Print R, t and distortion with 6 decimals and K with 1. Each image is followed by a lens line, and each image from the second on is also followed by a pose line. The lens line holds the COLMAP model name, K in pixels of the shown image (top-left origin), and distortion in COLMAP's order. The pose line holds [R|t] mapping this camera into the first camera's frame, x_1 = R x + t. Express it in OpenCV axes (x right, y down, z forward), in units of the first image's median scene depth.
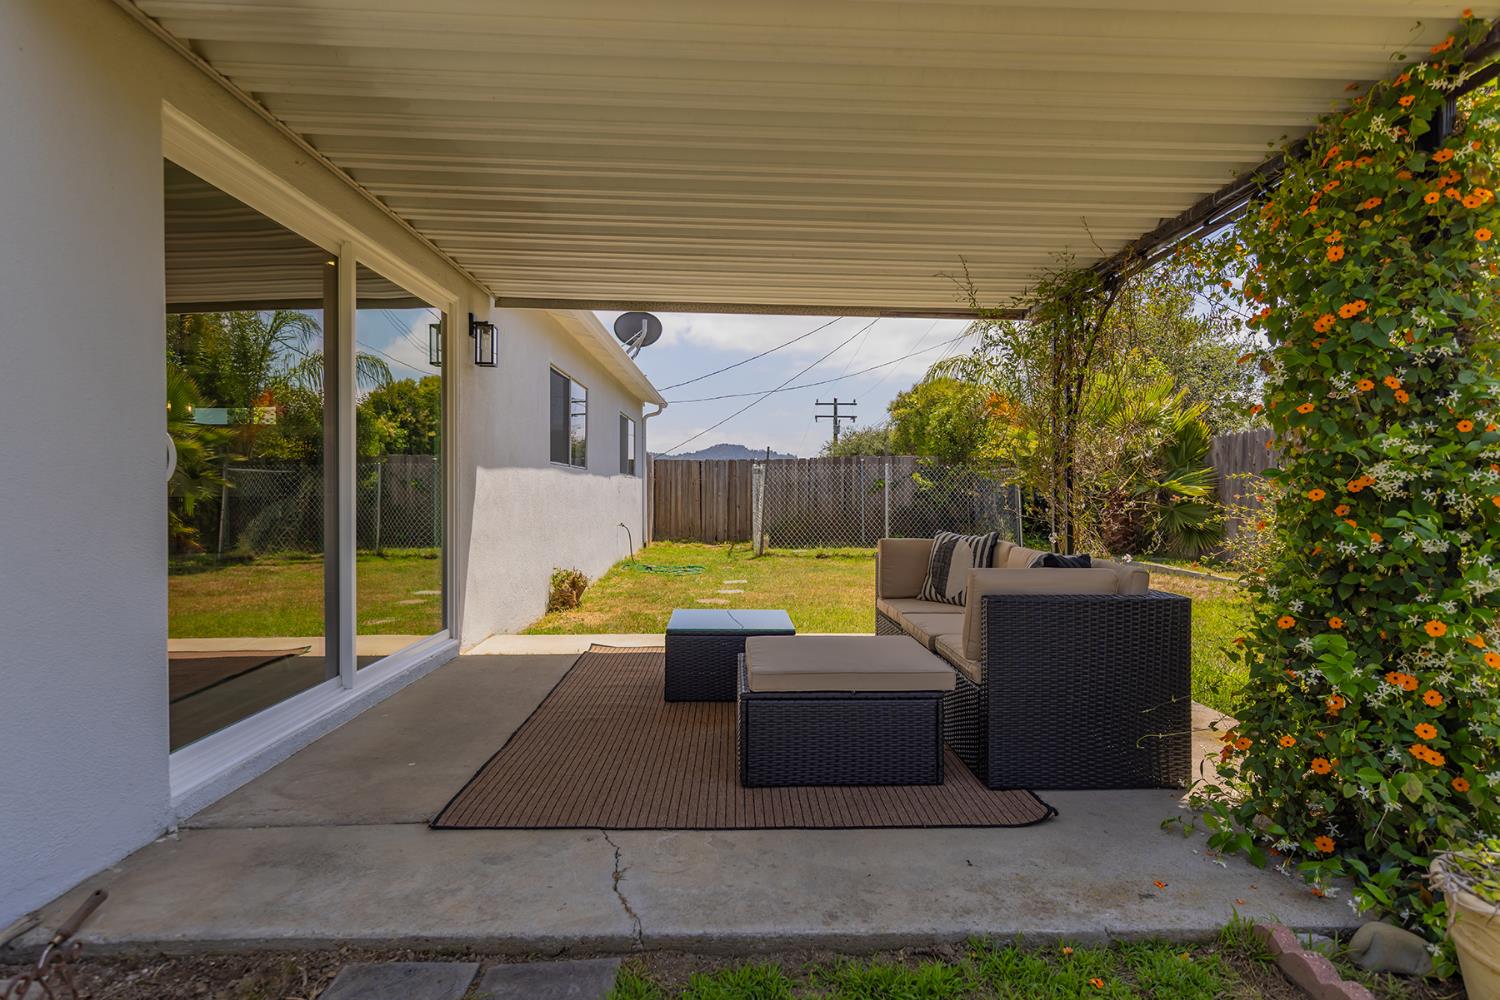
lens RADIAL K [[804.5, 0, 760.7], [0, 804.5, 499.4], [0, 0, 1]] dist [0.004013, 0.000140]
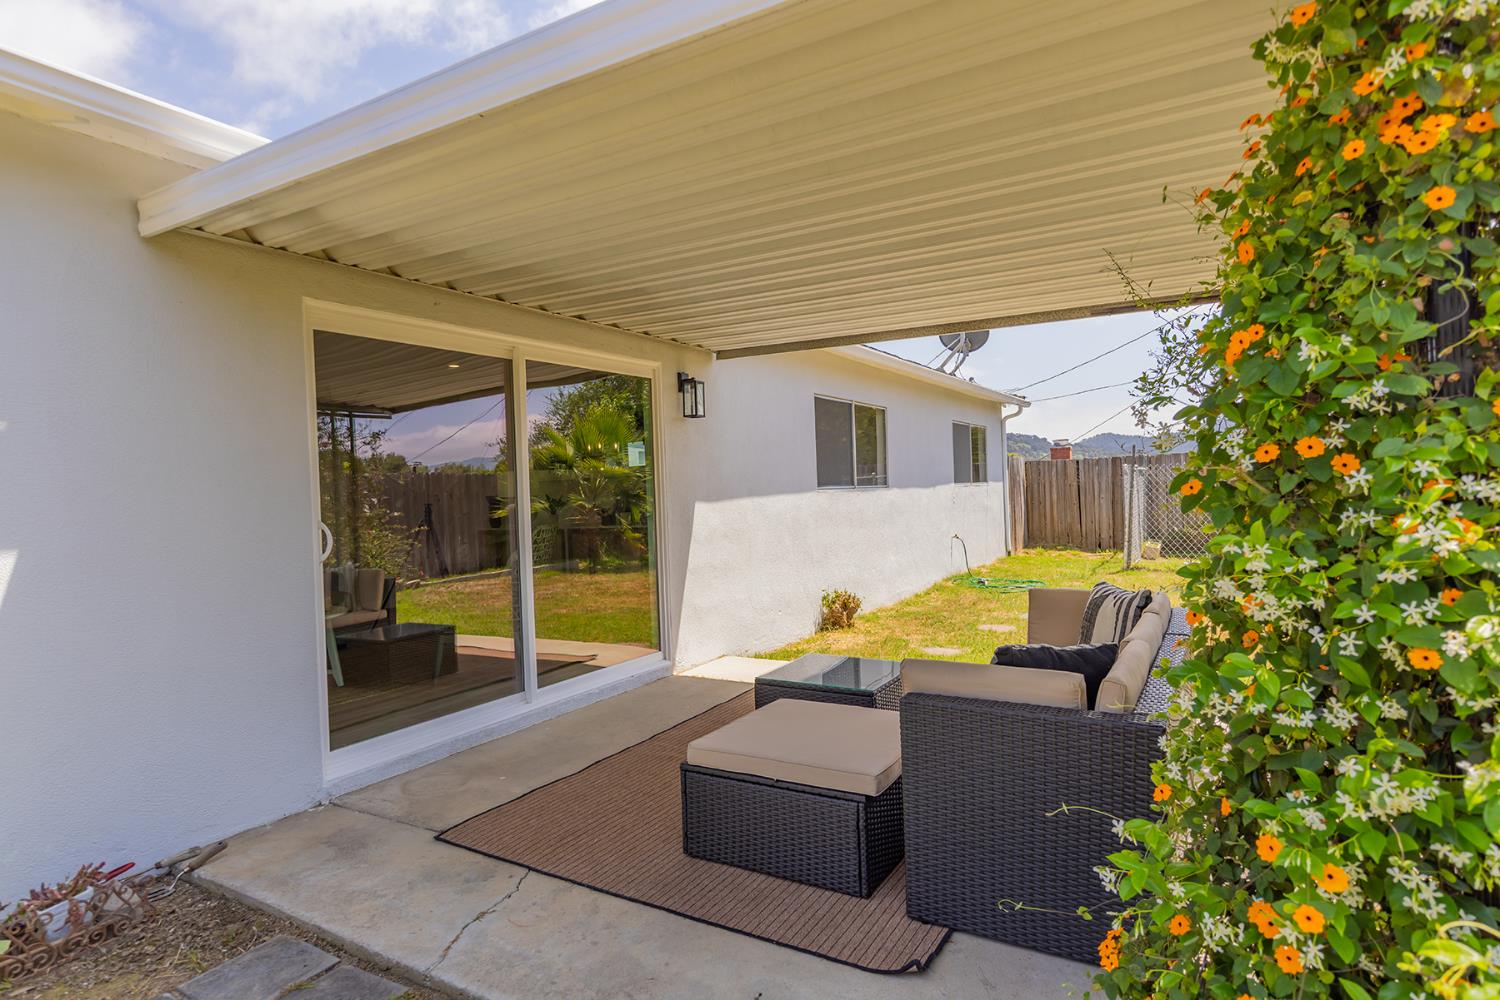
lens RADIAL K [[804.5, 0, 749.7], [0, 804.5, 497.6], [0, 0, 1]] dist [0.004013, 0.000140]
pose [[0.844189, -0.026326, -0.535399, 0.487977], [0.030219, 0.999542, -0.001501, -0.076700], [0.535194, -0.014912, 0.844598, 0.142644]]
